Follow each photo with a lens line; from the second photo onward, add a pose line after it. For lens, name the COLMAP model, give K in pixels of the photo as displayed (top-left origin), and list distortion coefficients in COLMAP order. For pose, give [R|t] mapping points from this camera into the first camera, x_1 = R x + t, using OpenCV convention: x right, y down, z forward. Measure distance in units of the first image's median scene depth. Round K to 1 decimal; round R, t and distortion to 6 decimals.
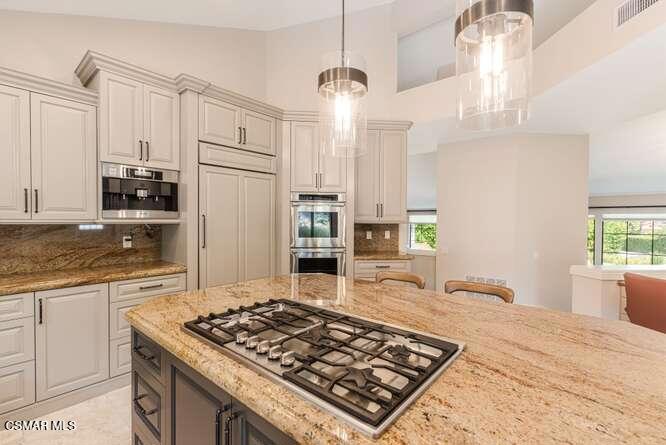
lens RADIAL K [[305.6, 0, 335.1], [0, 305.6, 220.3], [0, 0, 1]] dist [-0.008105, 0.000324]
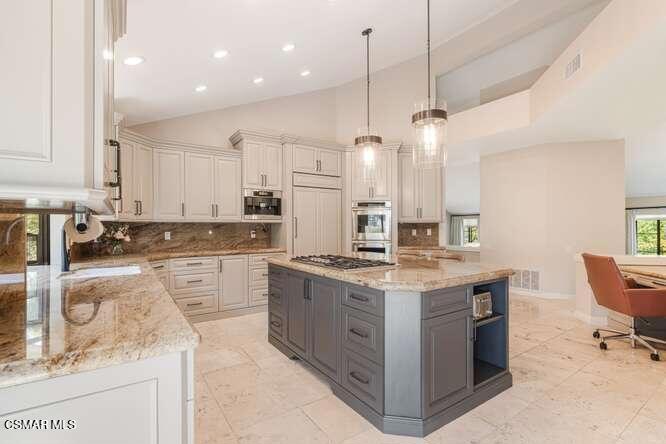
lens RADIAL K [[305.6, 0, 332.4], [0, 305.6, 222.3], [0, 0, 1]] dist [-0.008105, 0.000324]
pose [[0.959773, -0.002223, -0.280770, 0.206101], [0.002328, 0.999997, 0.000041, 0.008683], [0.280769, -0.000693, 0.959775, -0.490000]]
